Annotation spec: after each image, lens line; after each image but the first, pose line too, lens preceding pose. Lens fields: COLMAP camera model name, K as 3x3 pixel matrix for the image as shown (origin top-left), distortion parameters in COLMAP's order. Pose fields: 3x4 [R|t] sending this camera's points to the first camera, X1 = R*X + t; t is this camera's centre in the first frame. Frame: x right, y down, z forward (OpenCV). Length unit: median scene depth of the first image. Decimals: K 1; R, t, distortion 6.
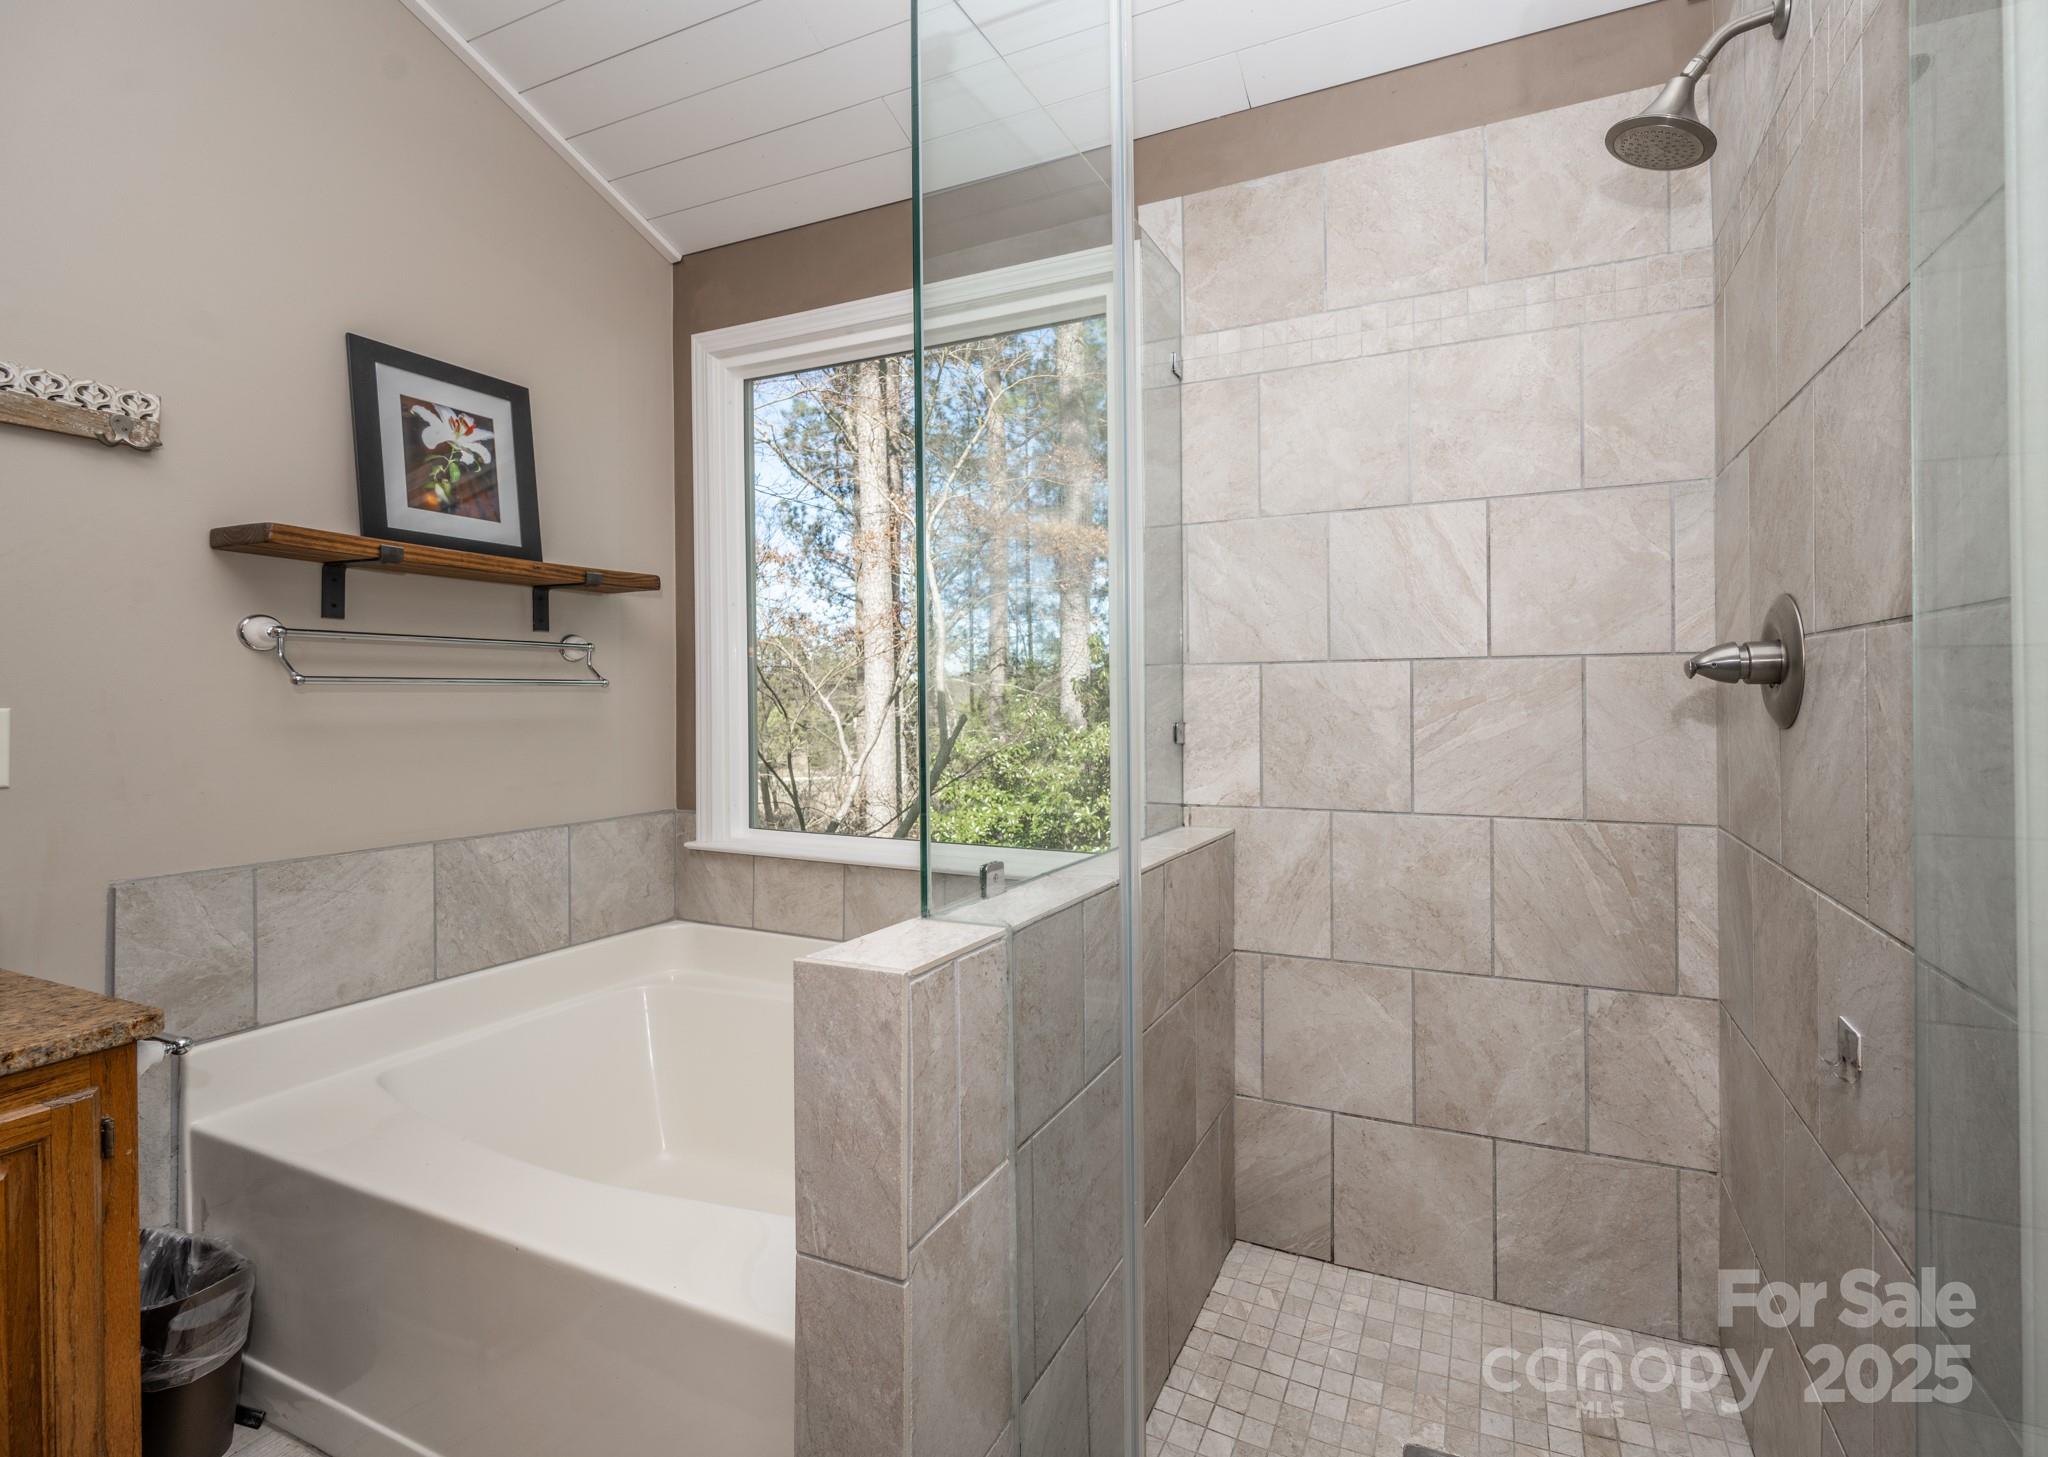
lens RADIAL K [[888.1, 0, 1146.1], [0, 888.1, 700.0], [0, 0, 1]] dist [-0.001672, -0.000392]
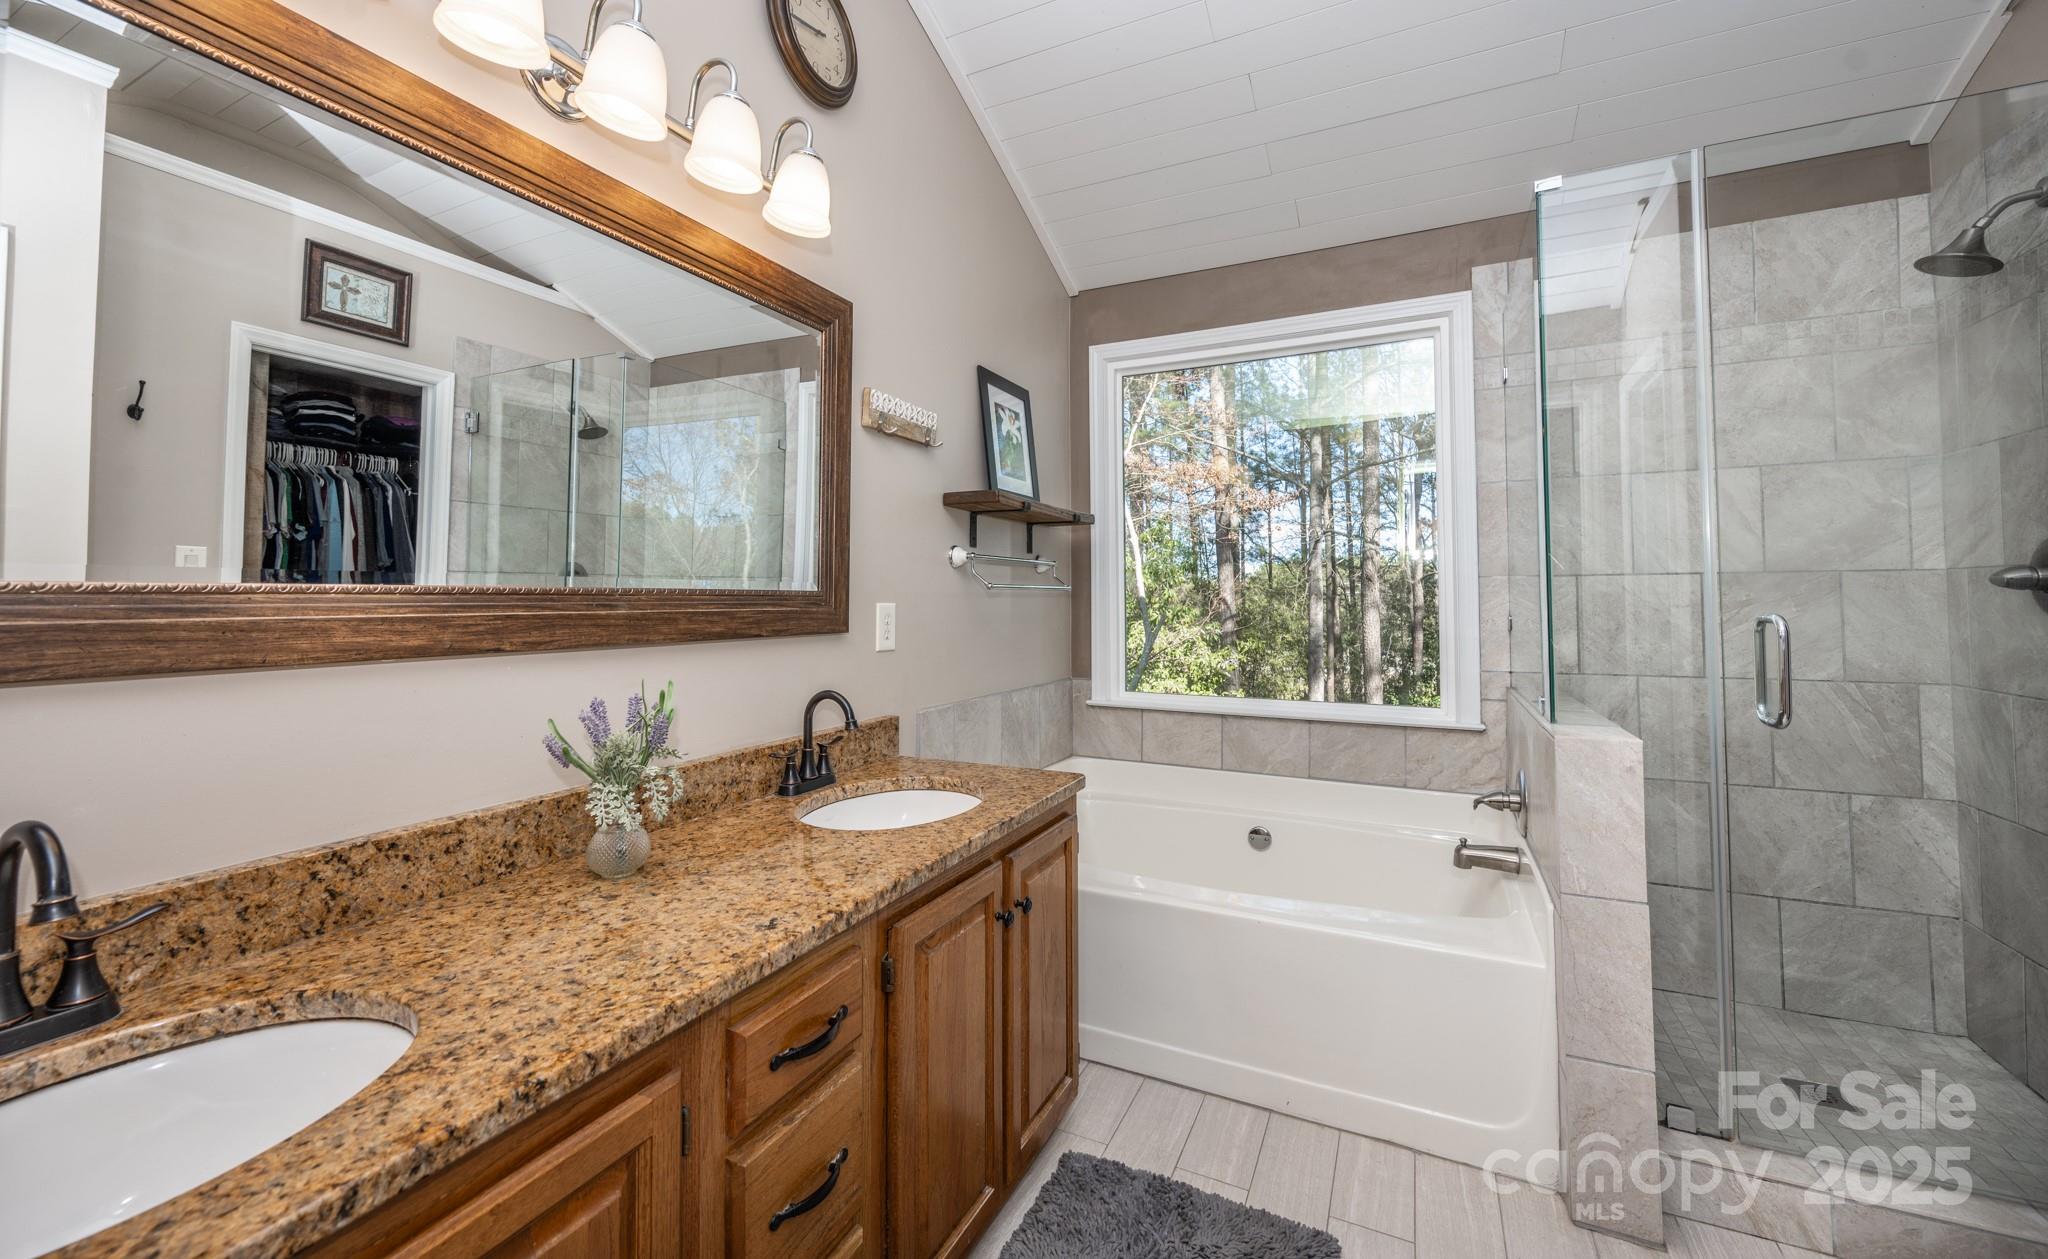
lens RADIAL K [[804.0, 0, 1029.6], [0, 804.0, 574.9], [0, 0, 1]] dist [-0.001970, 0.000066]
pose [[0.997957, 0.000260, -0.063887, -0.767535], [-0.002435, 0.999420, -0.033969, 0.005637], [0.063841, 0.034055, 0.997379, -0.428734]]
